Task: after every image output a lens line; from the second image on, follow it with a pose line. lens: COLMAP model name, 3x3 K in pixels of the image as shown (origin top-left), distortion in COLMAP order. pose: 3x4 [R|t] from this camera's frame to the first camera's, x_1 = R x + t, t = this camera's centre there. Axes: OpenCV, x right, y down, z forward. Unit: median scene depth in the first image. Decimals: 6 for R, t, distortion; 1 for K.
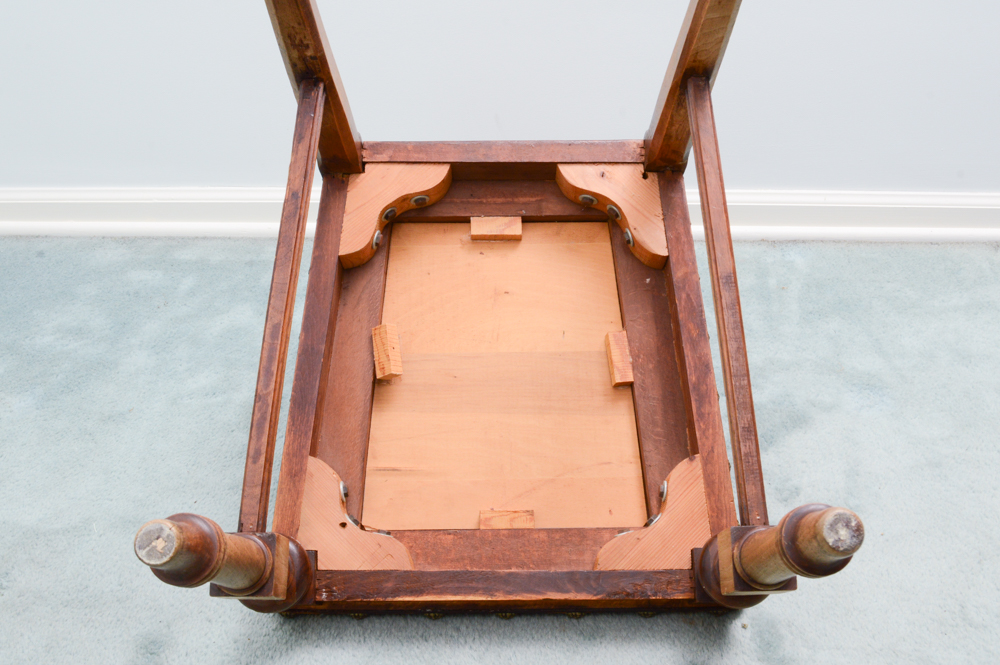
lens RADIAL K [[1107.5, 0, 500.0], [0, 1107.5, 332.5], [0, 0, 1]] dist [-0.052901, -0.000588]
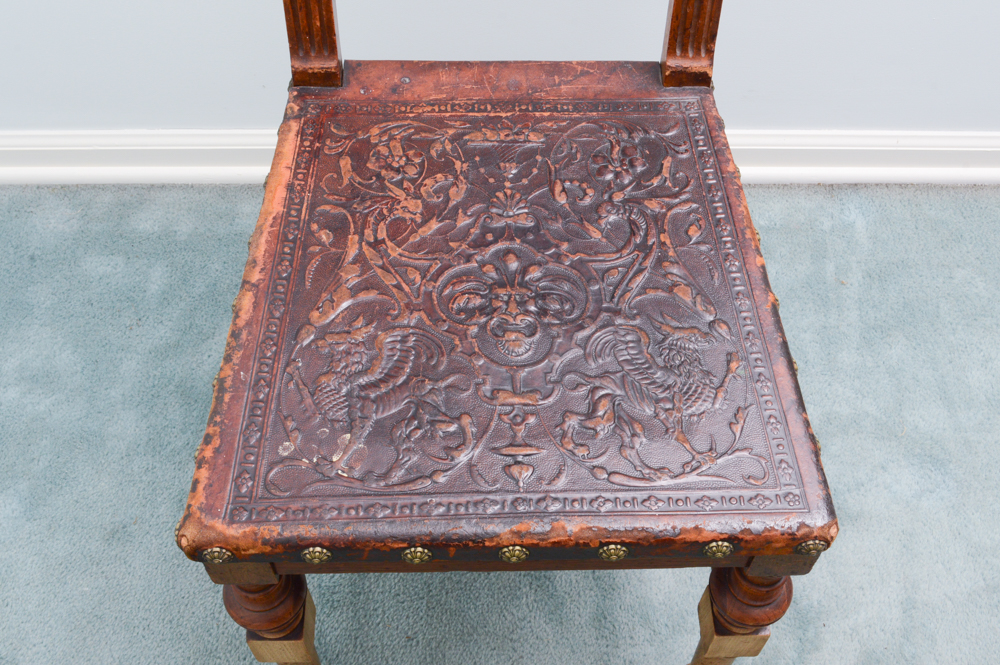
lens RADIAL K [[1182.6, 0, 500.0], [0, 1182.6, 332.5], [0, 0, 1]] dist [-0.036342, -0.028329]
pose [[0.998192, -0.024029, 0.055085, -0.074950], [-0.002164, 0.901627, 0.432509, -0.436777], [-0.060059, -0.431846, 0.899945, 0.156259]]
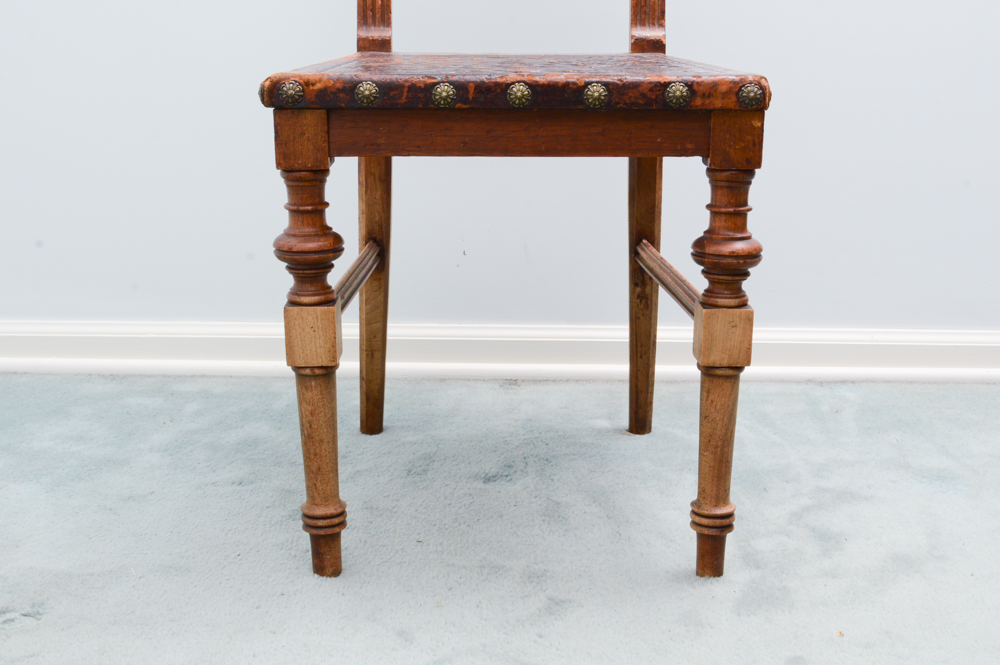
lens RADIAL K [[1396.1, 0, 500.0], [0, 1396.1, 332.5], [0, 0, 1]] dist [-0.018652, -0.042117]
pose [[0.998916, 0.009439, 0.045590, -0.088788], [0.003914, 0.958737, -0.284266, 0.244347], [-0.046392, 0.284136, 0.957661, -0.147432]]
